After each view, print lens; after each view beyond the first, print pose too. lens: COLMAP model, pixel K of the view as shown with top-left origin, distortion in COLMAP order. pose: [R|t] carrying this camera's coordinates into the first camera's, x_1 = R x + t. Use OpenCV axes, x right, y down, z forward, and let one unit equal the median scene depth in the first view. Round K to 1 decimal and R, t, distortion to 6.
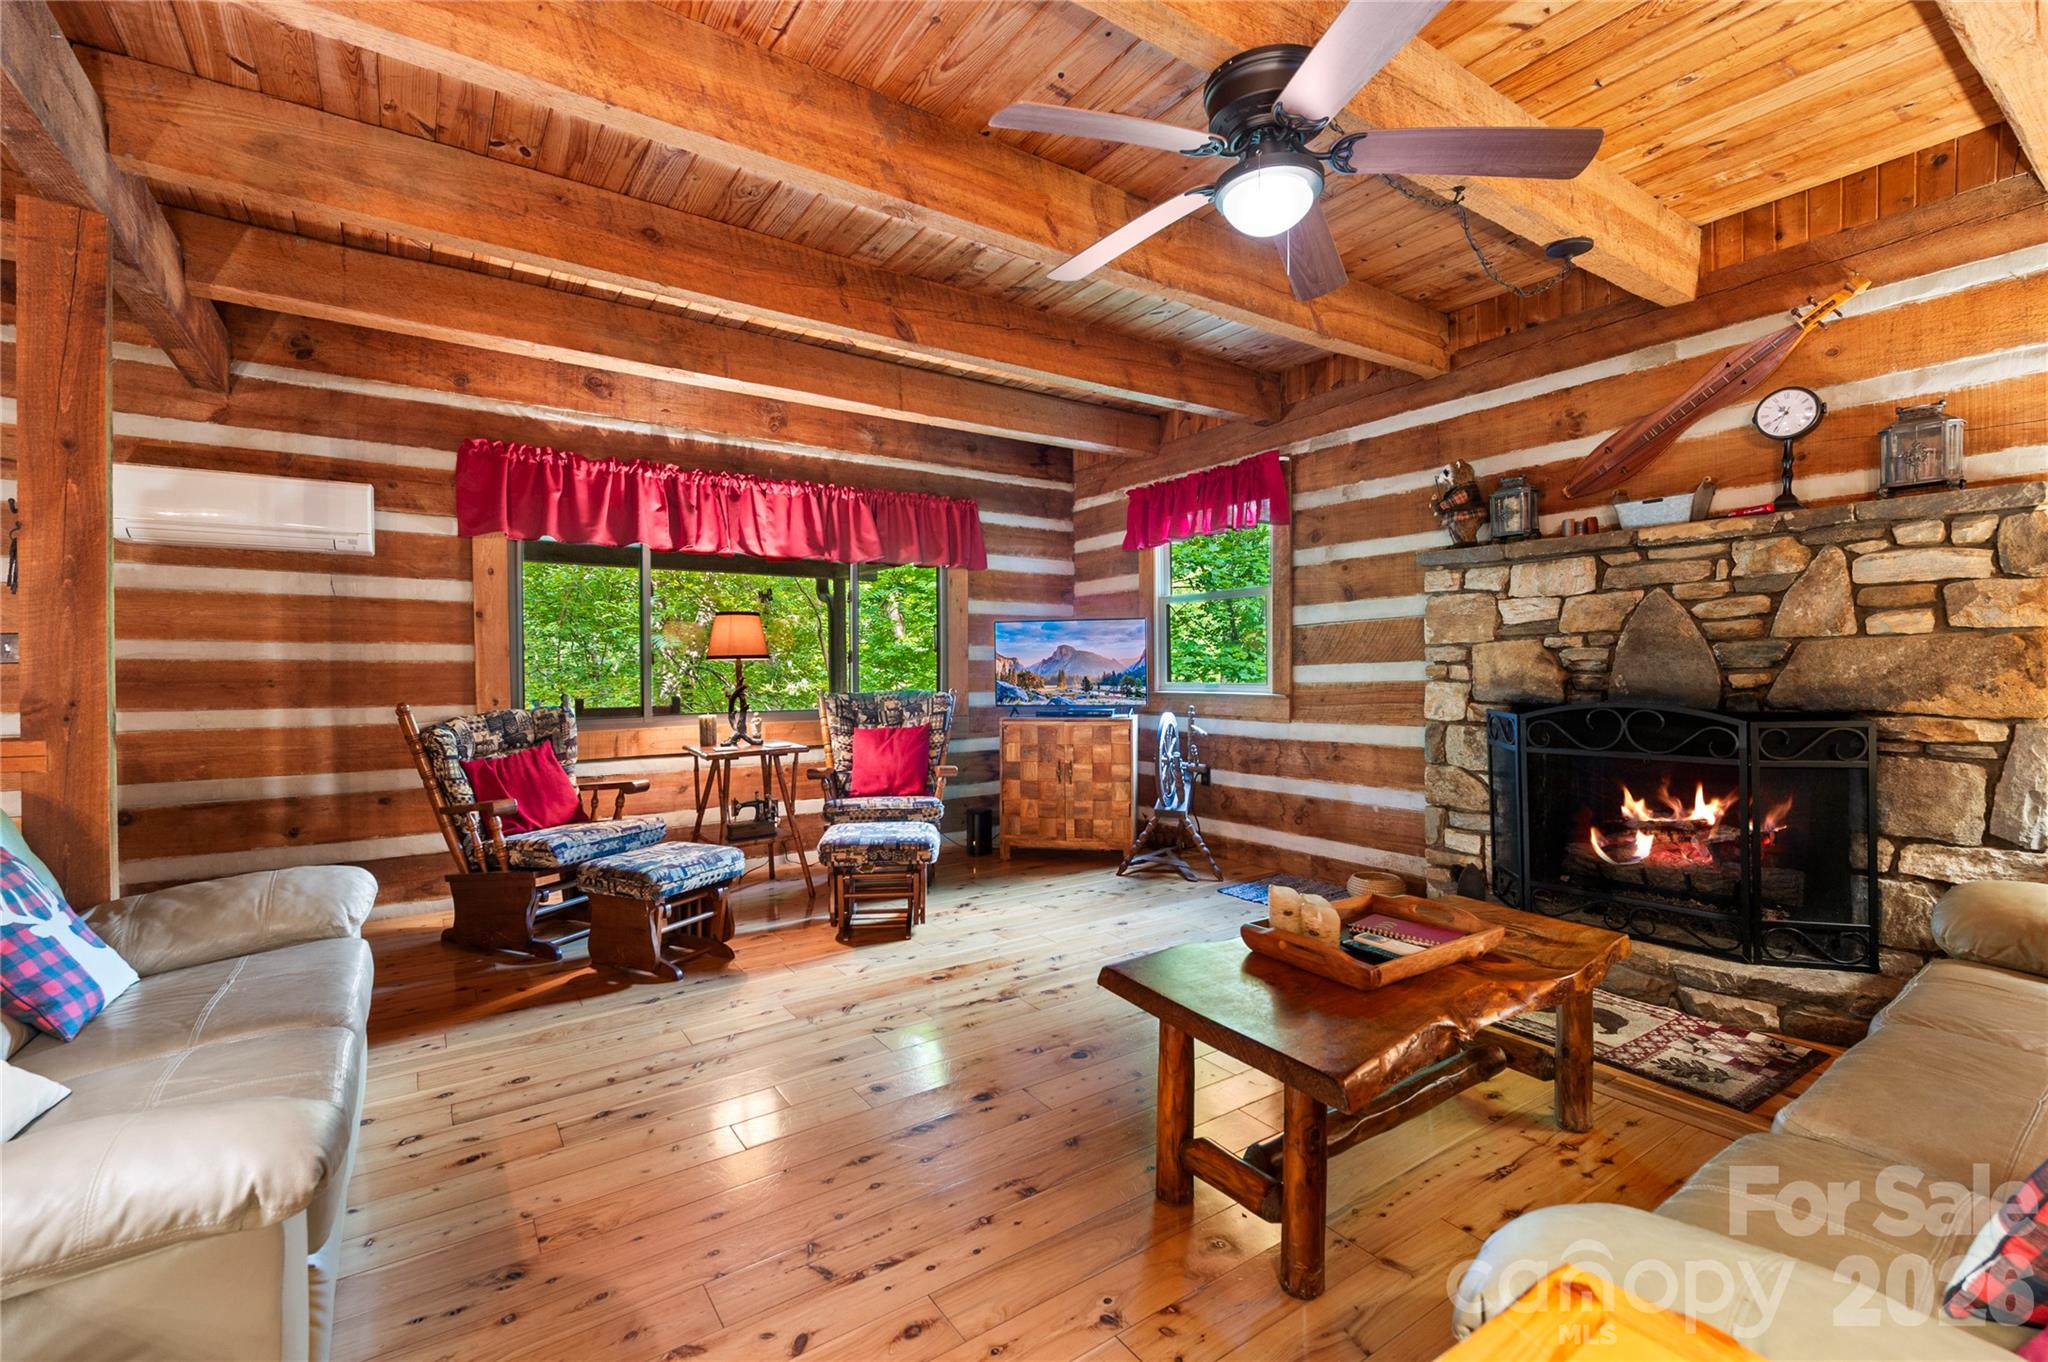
lens RADIAL K [[884.1, 0, 1015.7], [0, 884.1, 681.3], [0, 0, 1]] dist [0.000018, 0.000019]
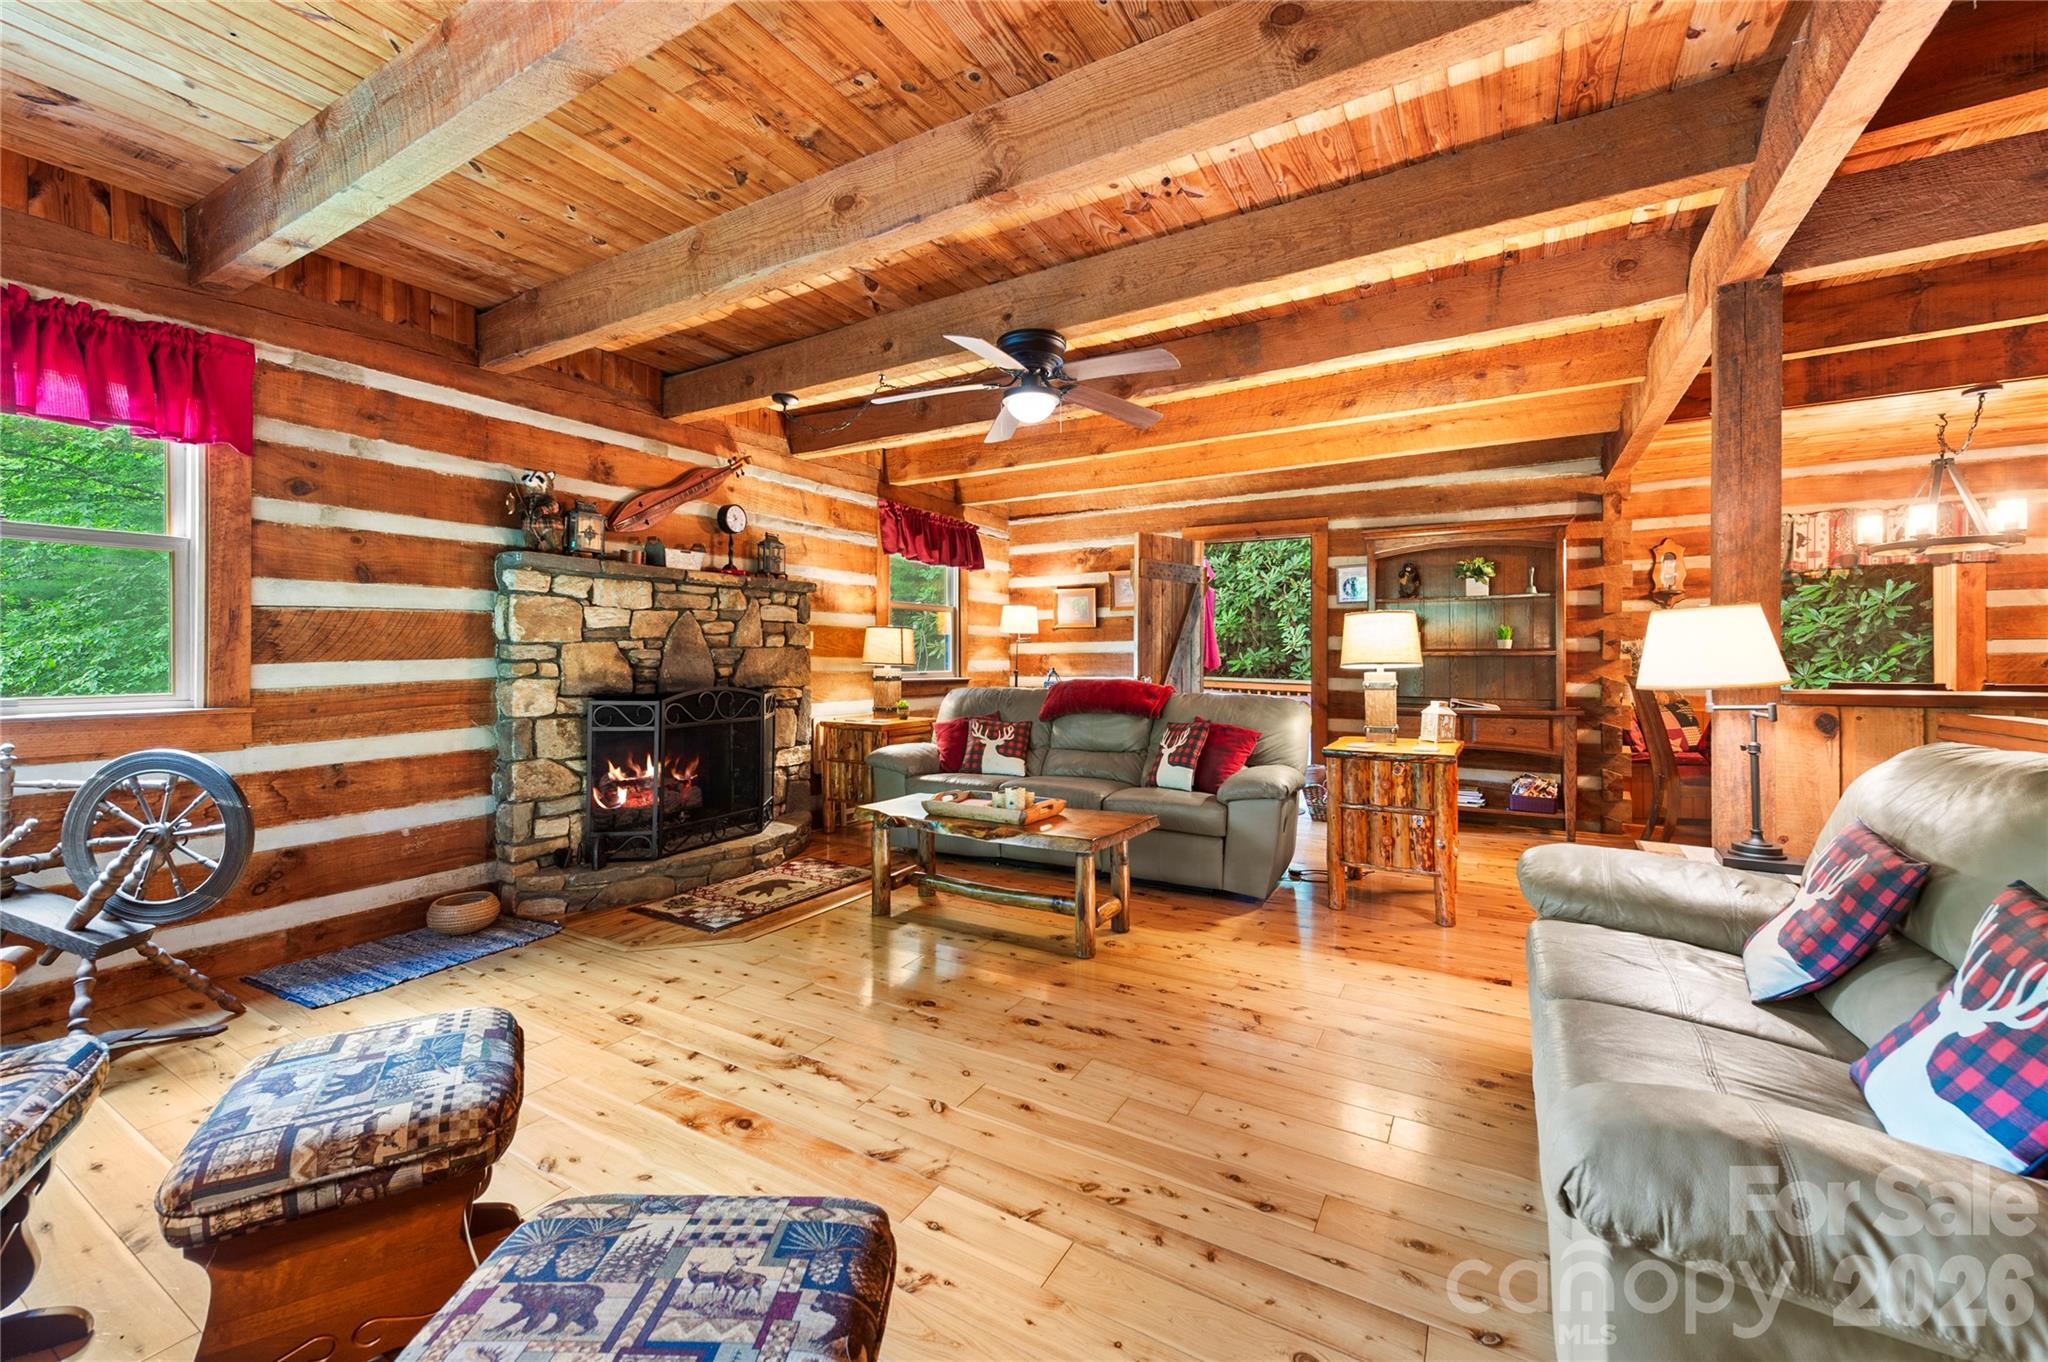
lens RADIAL K [[809.6, 0, 1022.1], [0, 809.6, 655.5], [0, 0, 1]] dist [0.014846, -0.000152]
pose [[-0.430446, 0.010446, 0.902556, -0.642164], [0.020188, 0.999794, -0.001944, -0.013965], [-0.902390, 0.017384, -0.430569, 0.923869]]
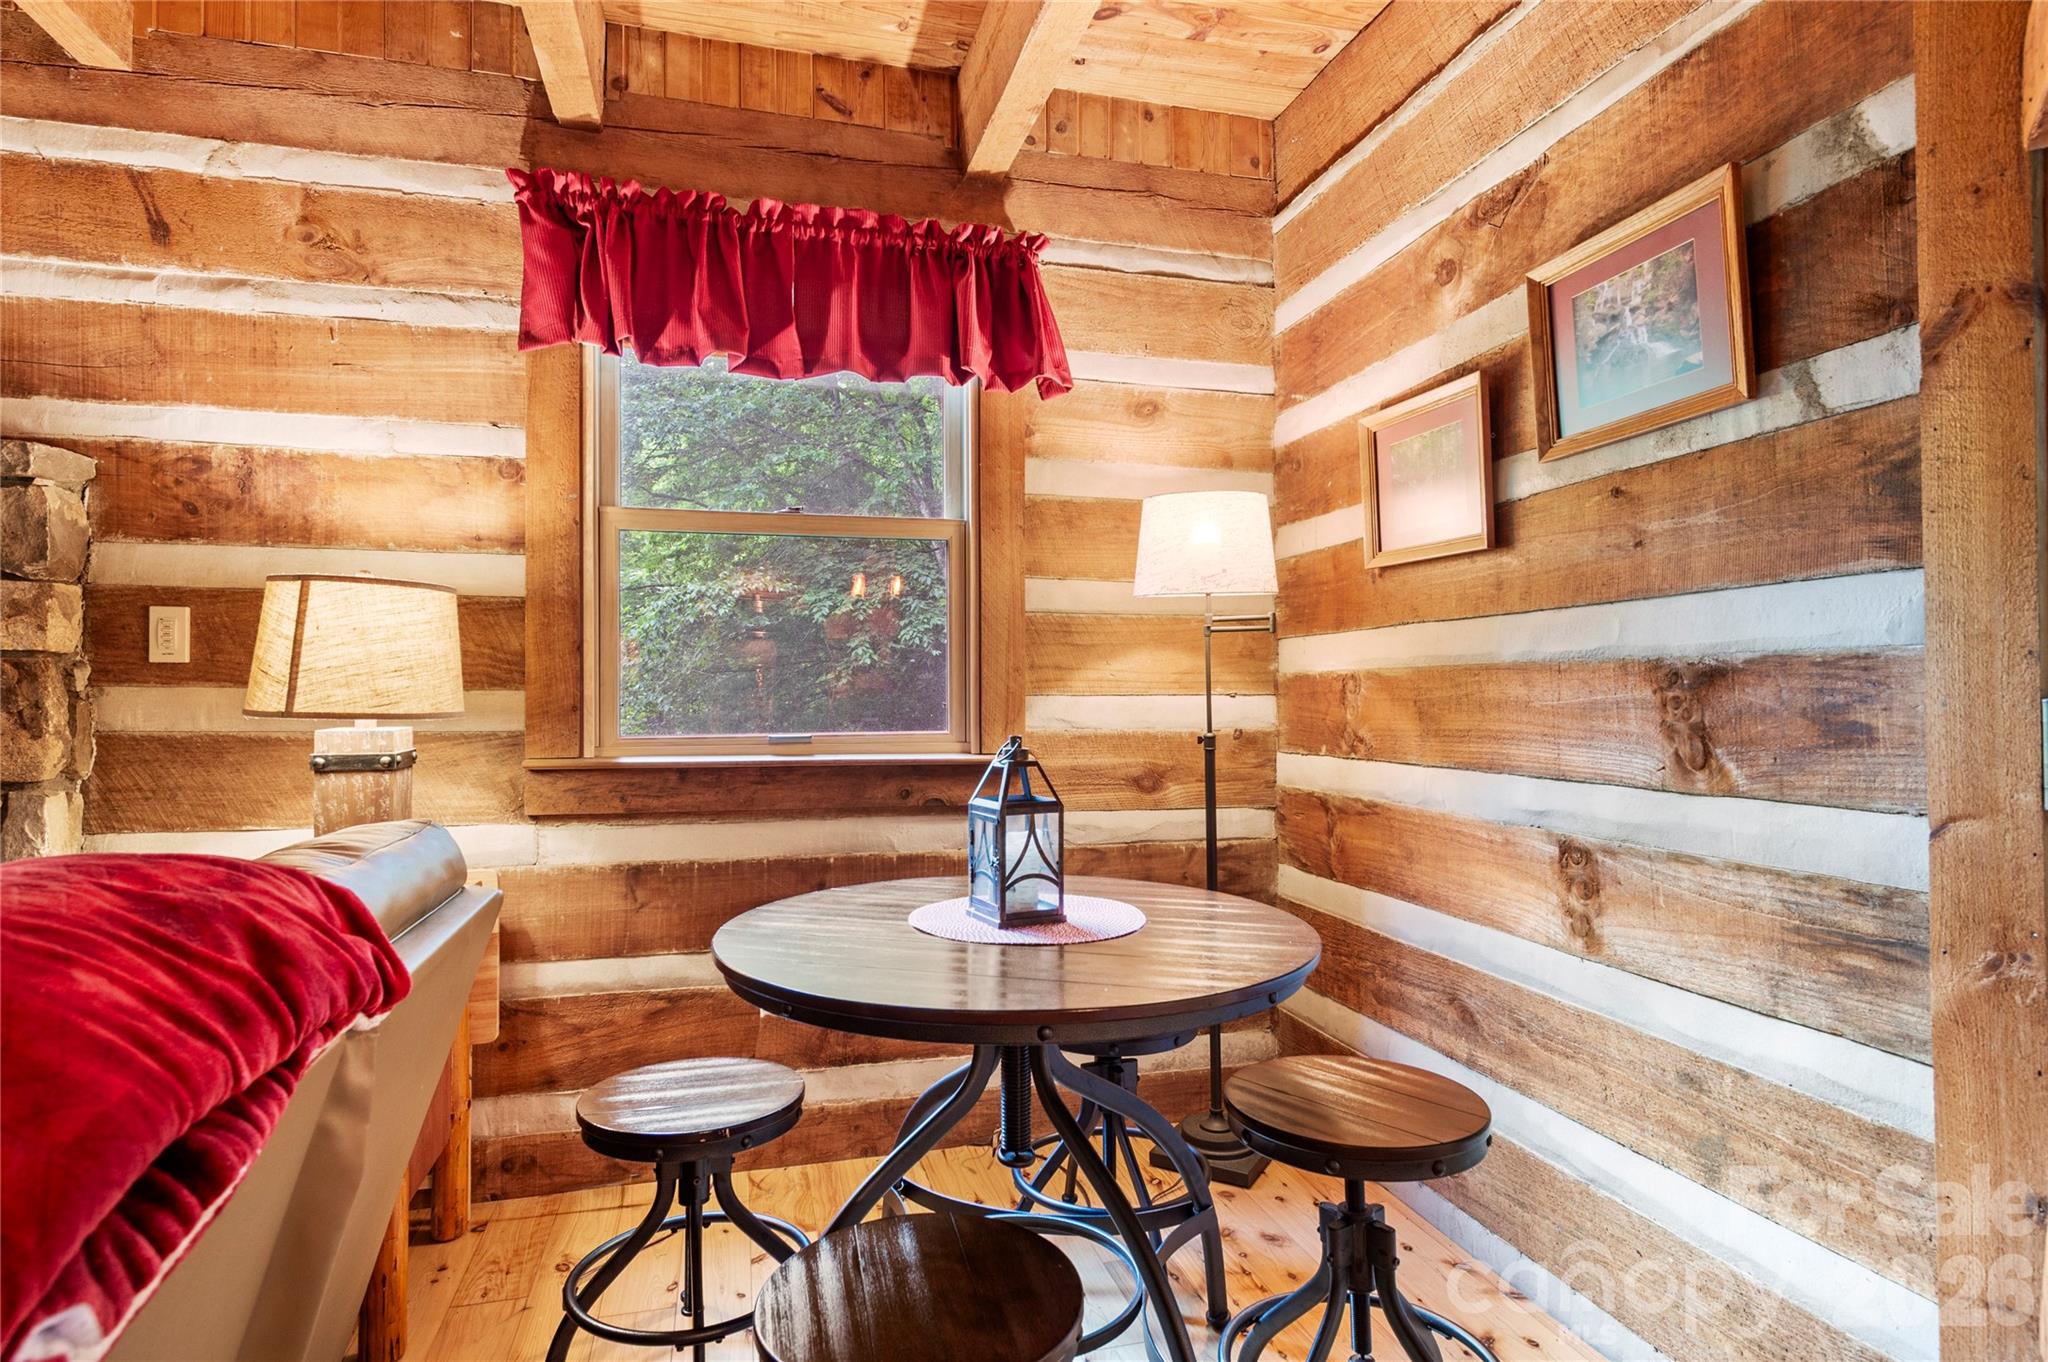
lens RADIAL K [[1087.3, 0, 1024.0], [0, 1087.3, 681.0], [0, 0, 1]] dist [0.001724, 0.000082]
pose [[0.329934, 0.008797, 0.943963, 0.400332], [0.013901, 0.999803, -0.014176, -0.009740], [-0.943902, 0.017799, 0.329747, -0.016449]]
